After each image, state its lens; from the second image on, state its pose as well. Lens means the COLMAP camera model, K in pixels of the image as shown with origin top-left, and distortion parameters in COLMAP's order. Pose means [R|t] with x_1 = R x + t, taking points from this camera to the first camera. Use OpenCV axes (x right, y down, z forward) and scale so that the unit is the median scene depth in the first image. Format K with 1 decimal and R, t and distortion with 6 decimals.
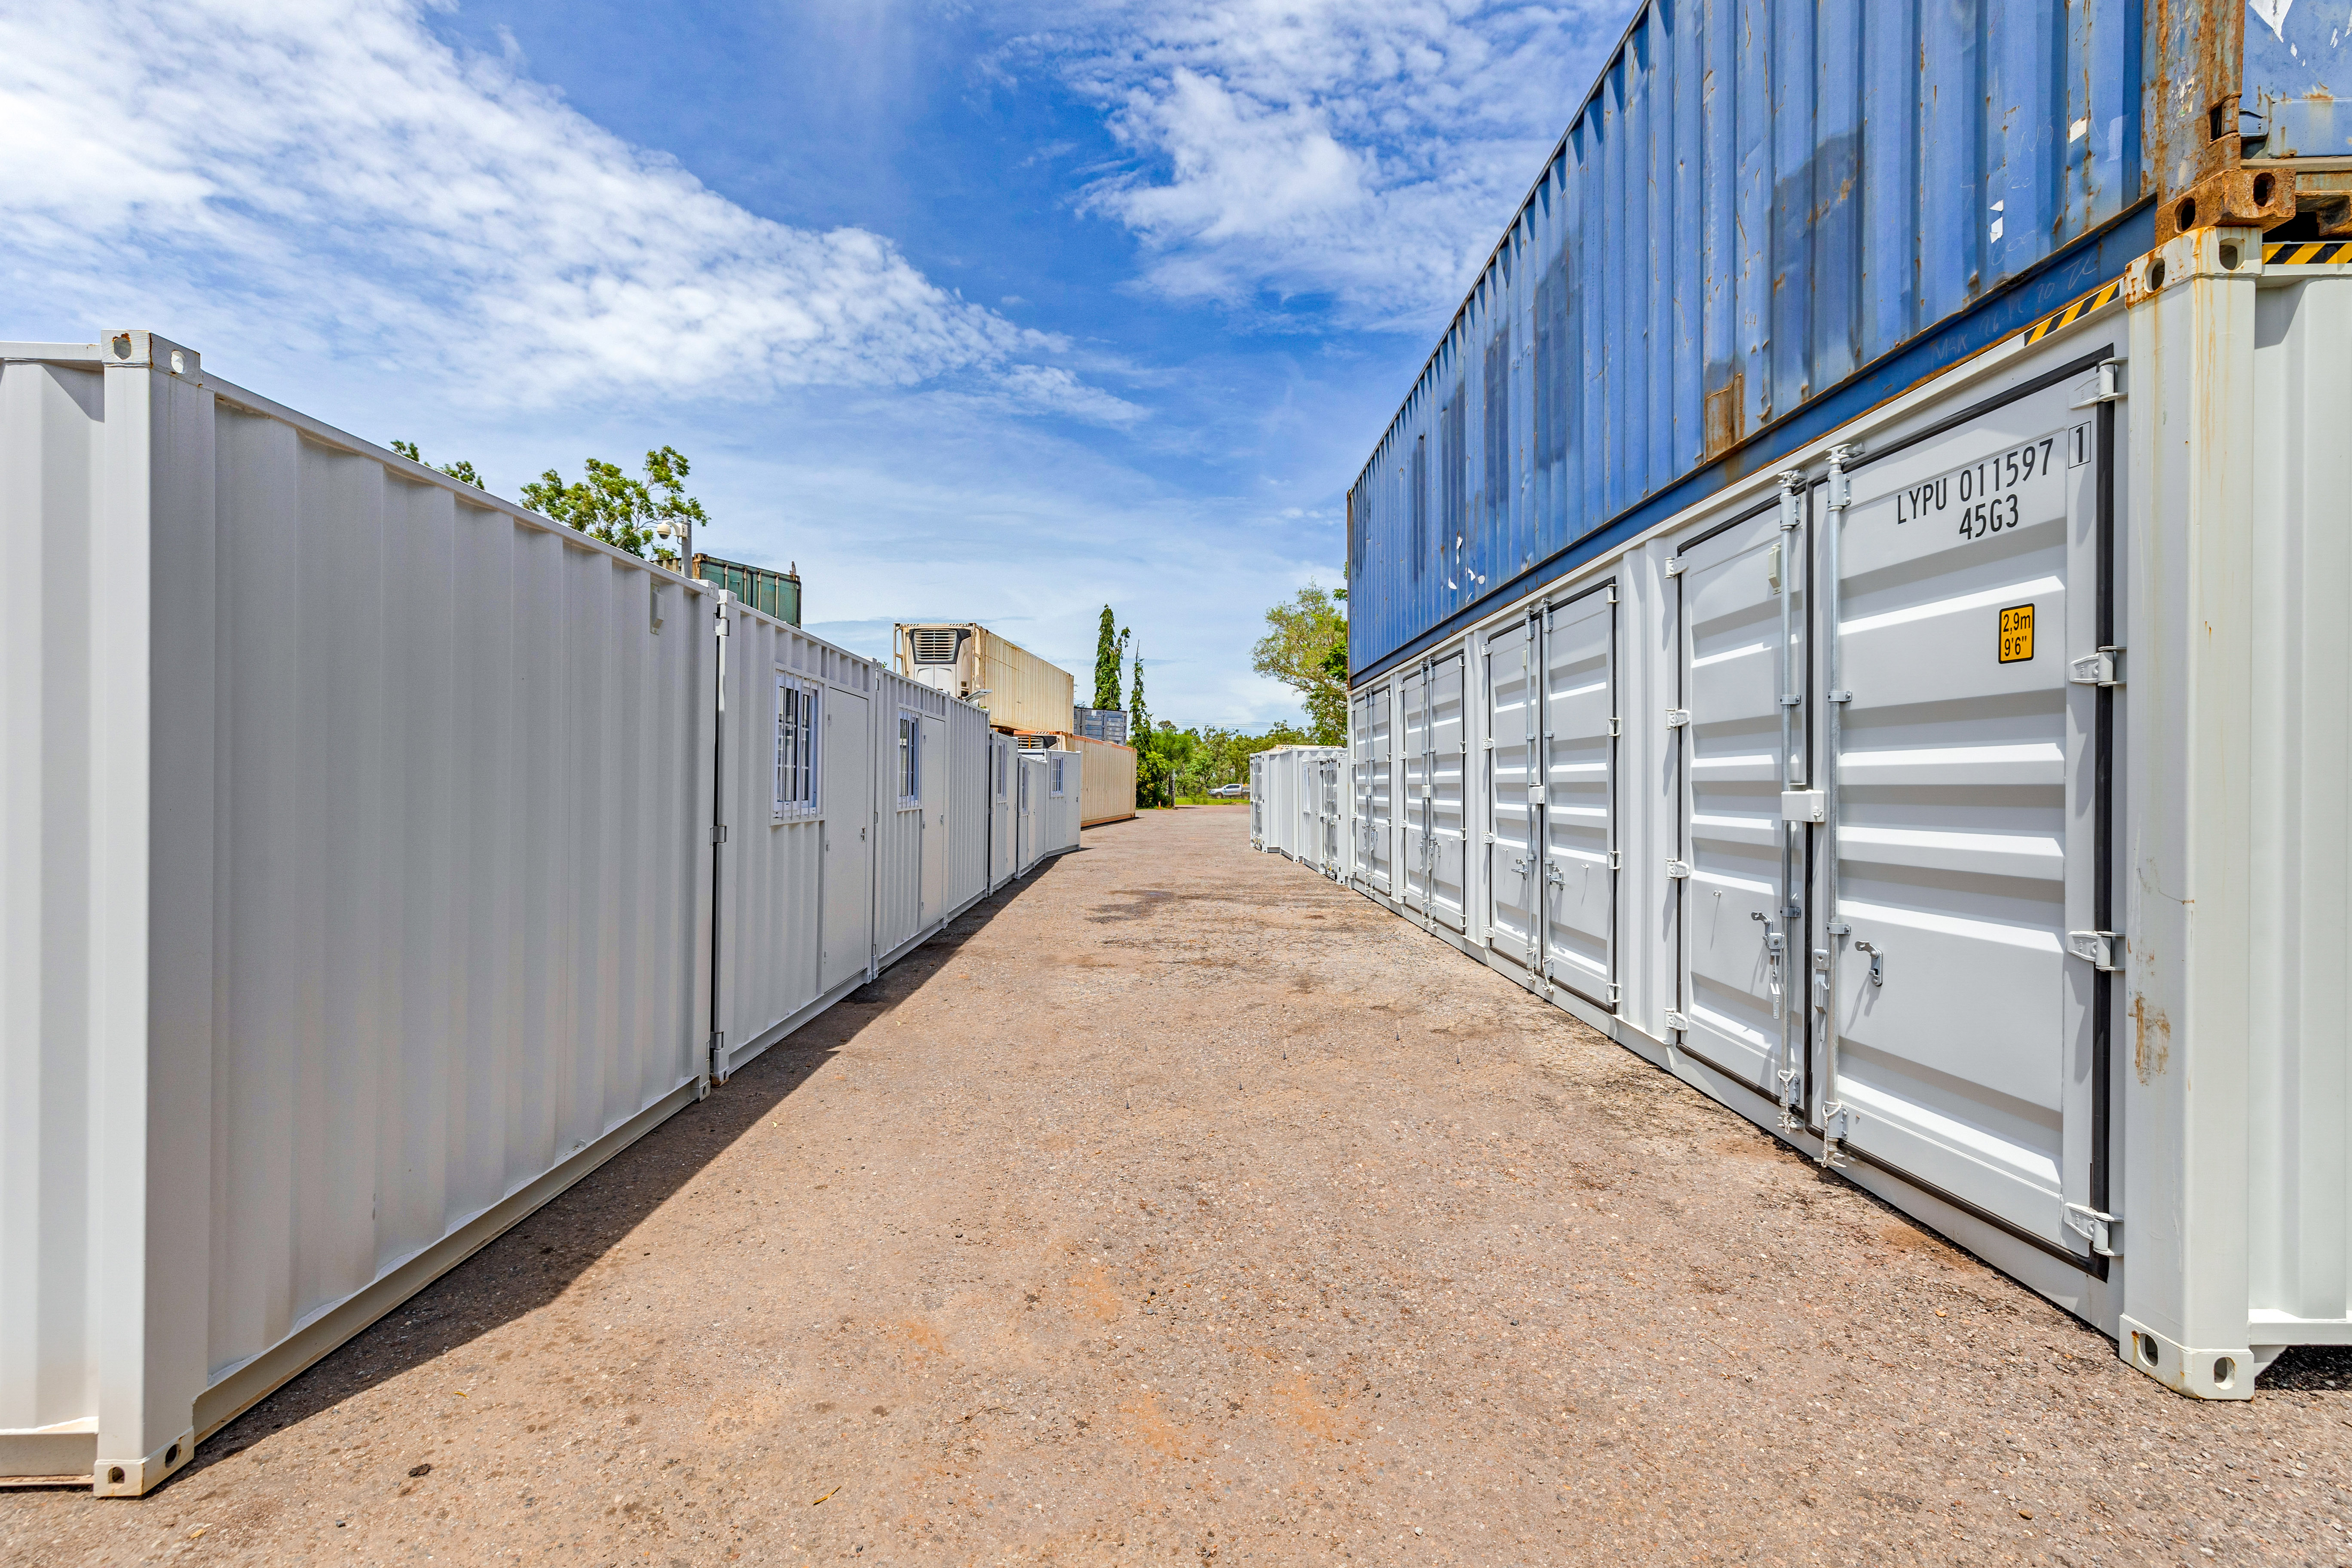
lens RADIAL K [[1134.2, 0, 1135.2], [0, 1134.2, 699.9], [0, 0, 1]] dist [0.005897, 0.000703]
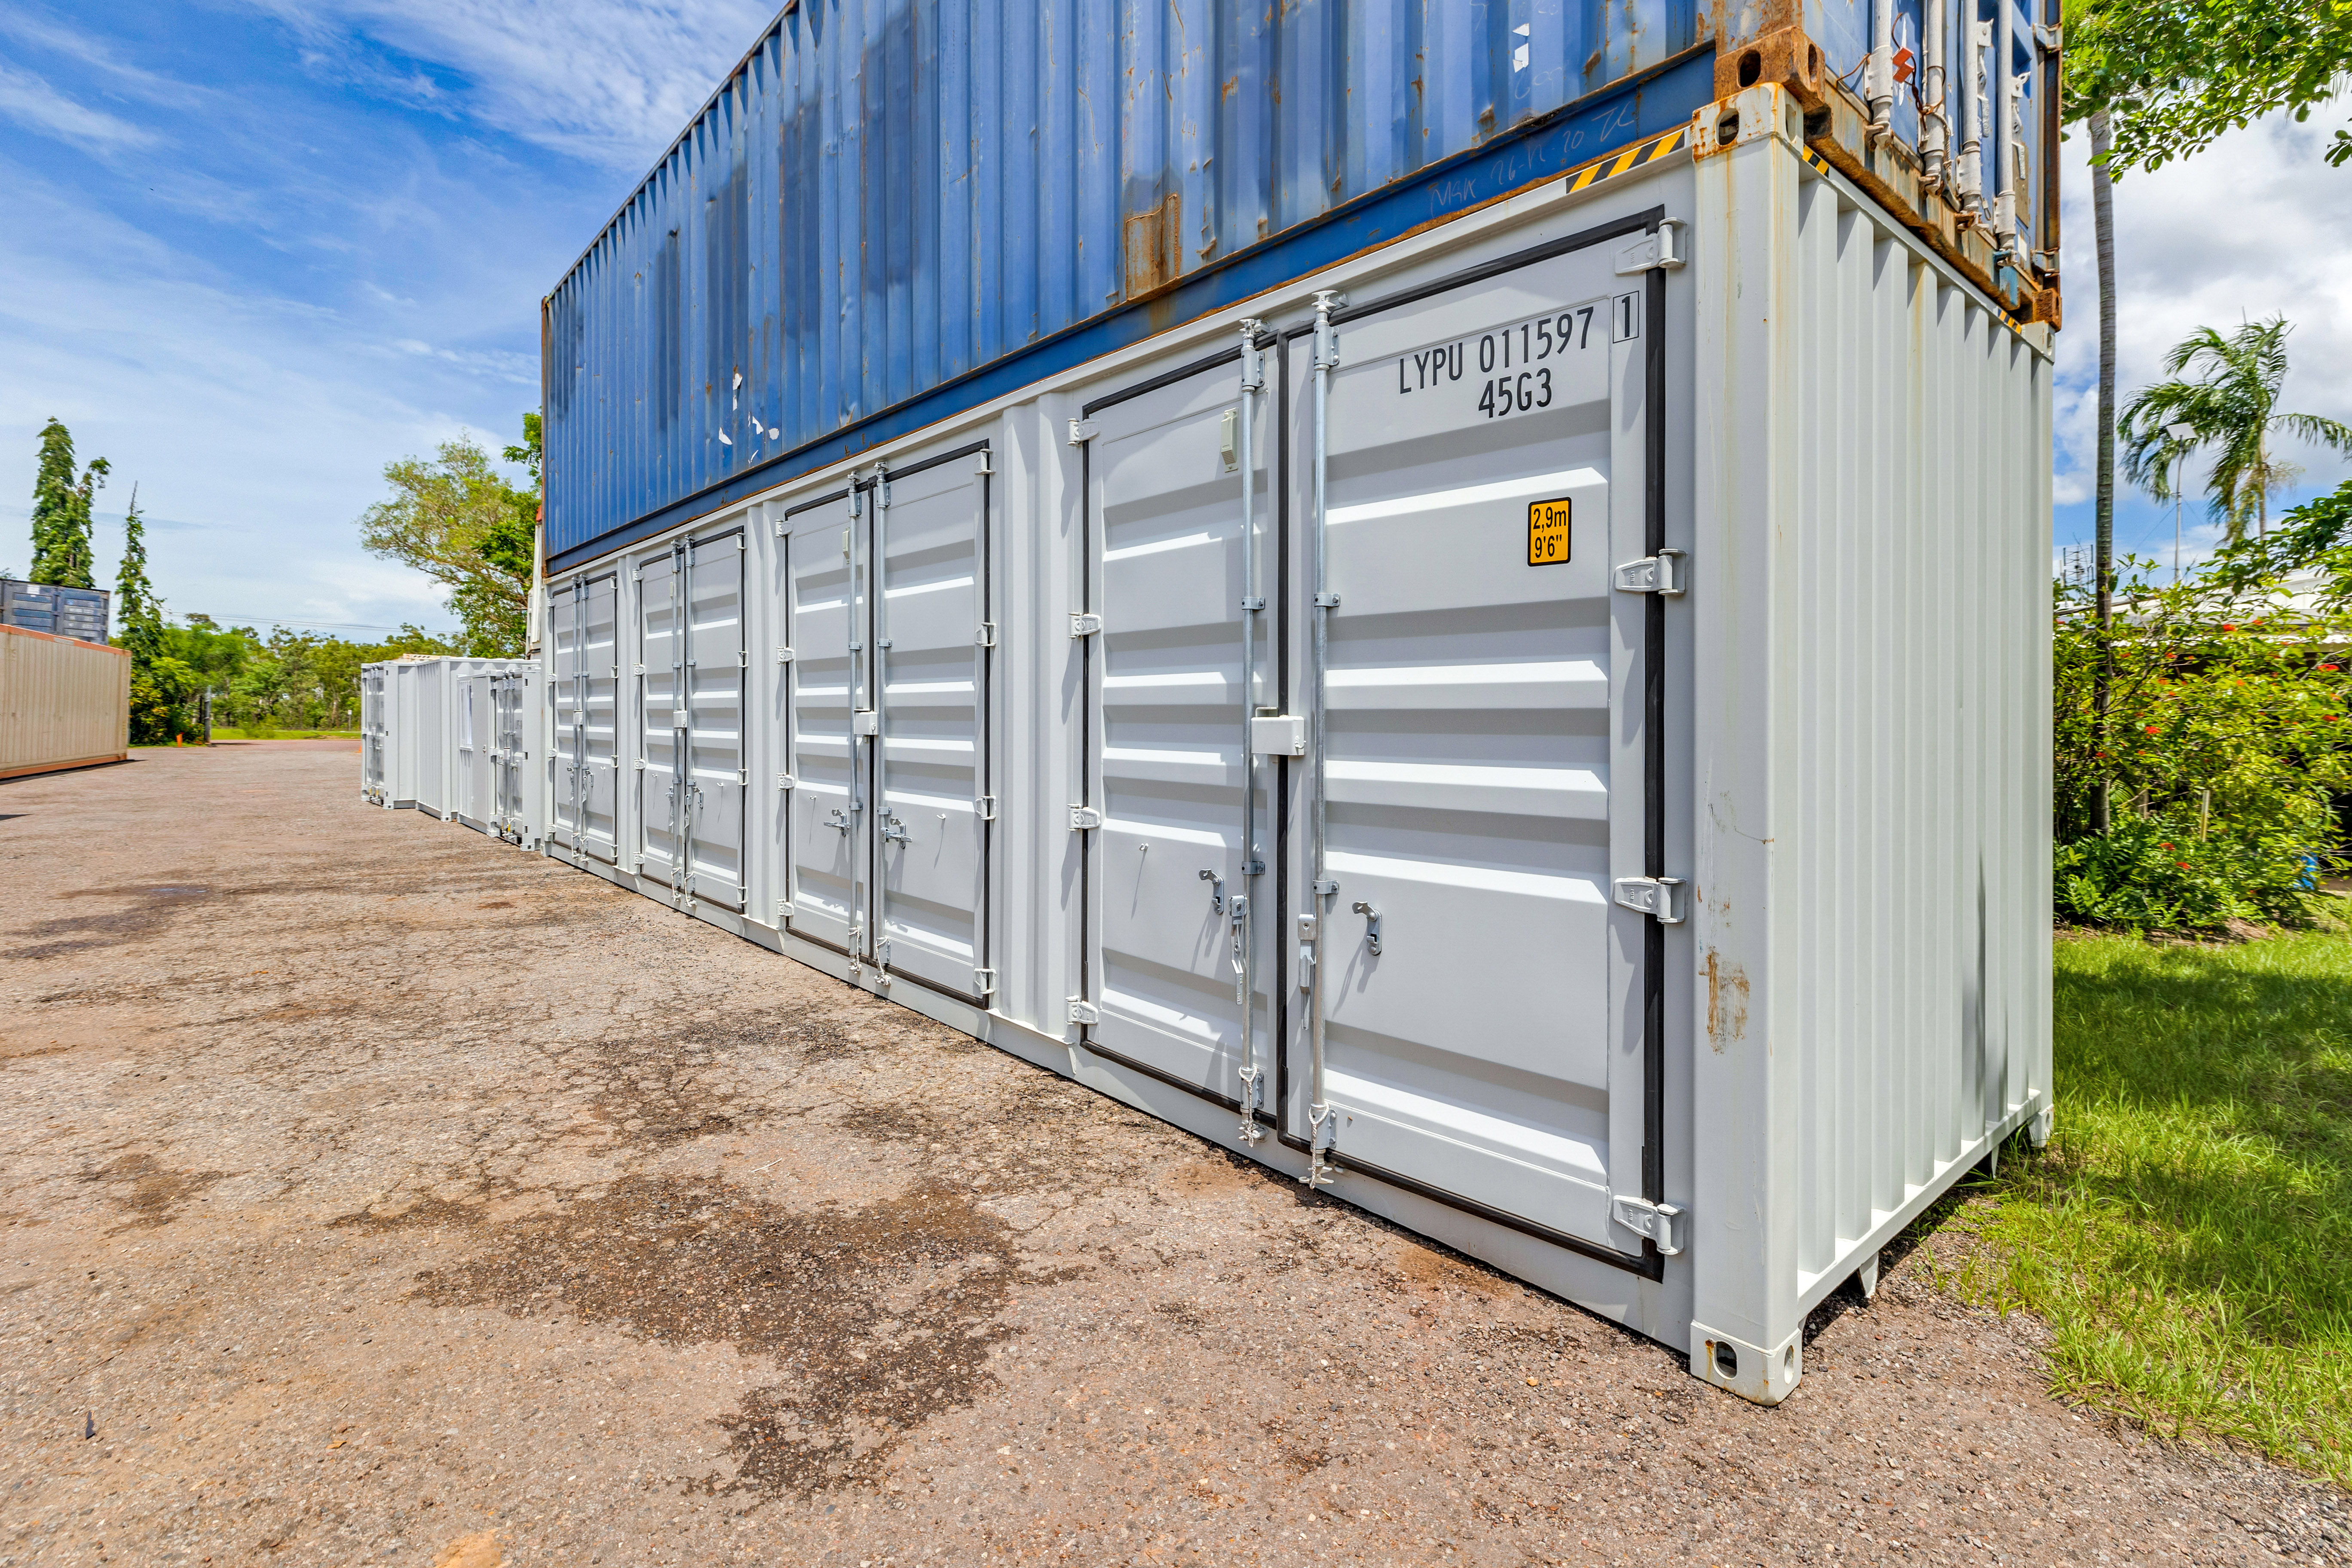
lens RADIAL K [[1118.7, 0, 1175.0], [0, 1118.7, 717.3], [0, 0, 1]] dist [0.008282, 0.000003]
pose [[0.732413, 0.006394, 0.680831, 0.000871], [-0.057151, 0.997004, 0.052118, 0.040805], [-0.678458, -0.077082, 0.730584, 0.443318]]
